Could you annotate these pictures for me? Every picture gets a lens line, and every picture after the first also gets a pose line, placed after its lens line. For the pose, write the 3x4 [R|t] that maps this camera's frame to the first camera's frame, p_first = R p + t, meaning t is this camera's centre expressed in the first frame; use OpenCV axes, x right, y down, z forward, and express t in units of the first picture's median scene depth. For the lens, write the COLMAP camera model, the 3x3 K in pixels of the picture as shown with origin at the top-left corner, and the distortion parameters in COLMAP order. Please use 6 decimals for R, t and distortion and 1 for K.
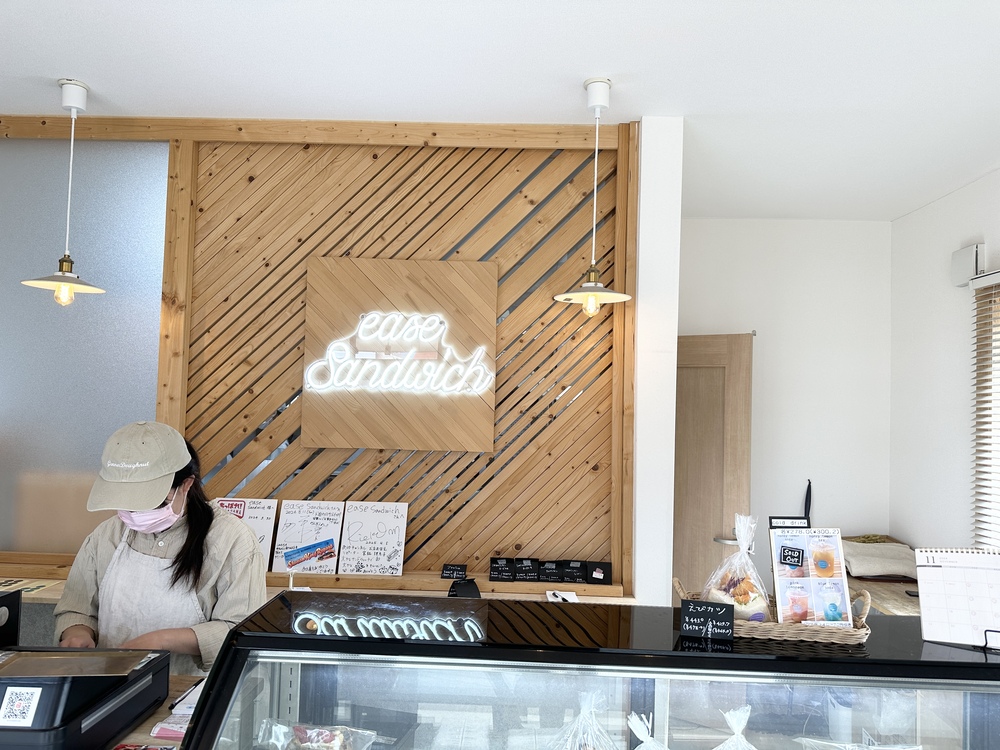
lens RADIAL K [[707.8, 0, 500.0], [0, 707.8, 375.0], [0, 0, 1]] dist [0.102483, -0.153195]
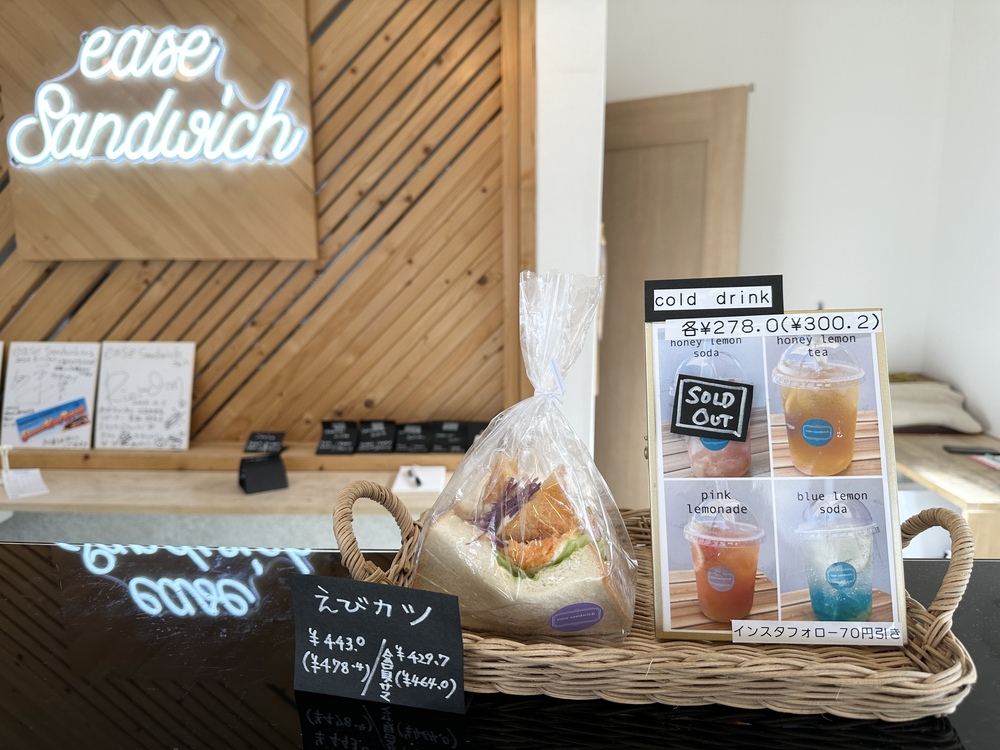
lens RADIAL K [[707.5, 0, 500.0], [0, 707.5, 375.0], [0, 0, 1]] dist [0.083486, -0.139694]
pose [[0.999337, -0.025745, -0.025750, 0.167967], [0.030278, 0.980356, 0.194900, 0.092148], [0.020226, -0.195550, 0.980485, 0.366853]]
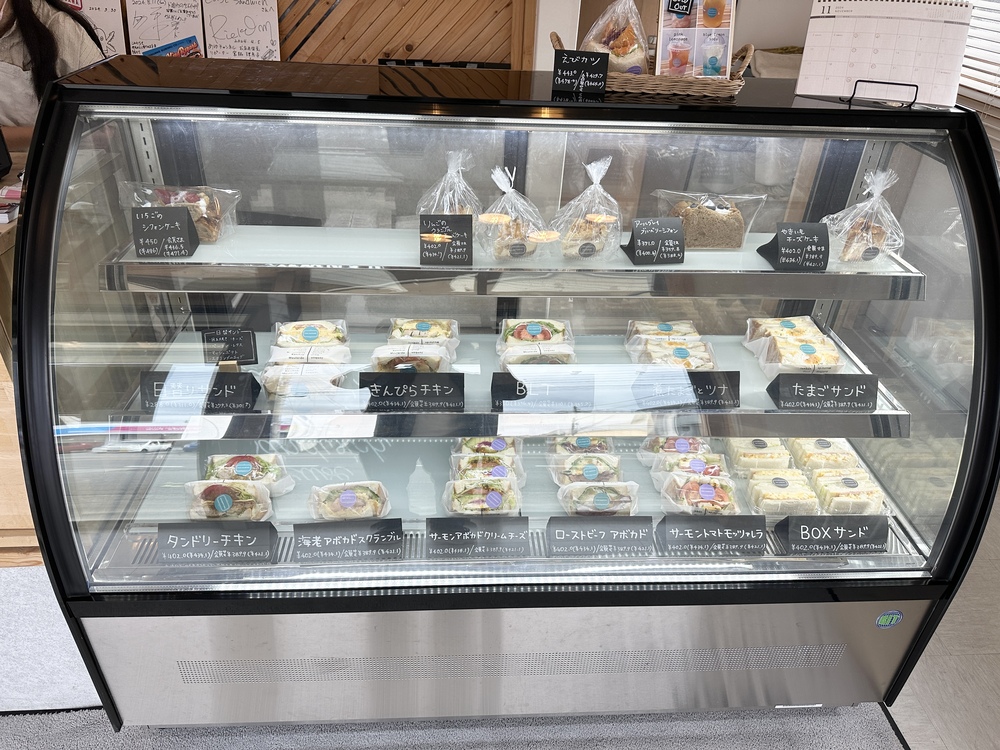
lens RADIAL K [[724.0, 0, 494.0], [0, 724.0, 376.1], [0, 0, 1]] dist [0.000938, 0.000224]
pose [[0.995654, -0.037959, 0.085047, 0.039301], [-0.016829, 0.824809, 0.565160, 0.066019], [-0.091600, -0.564135, 0.820586, 0.004531]]
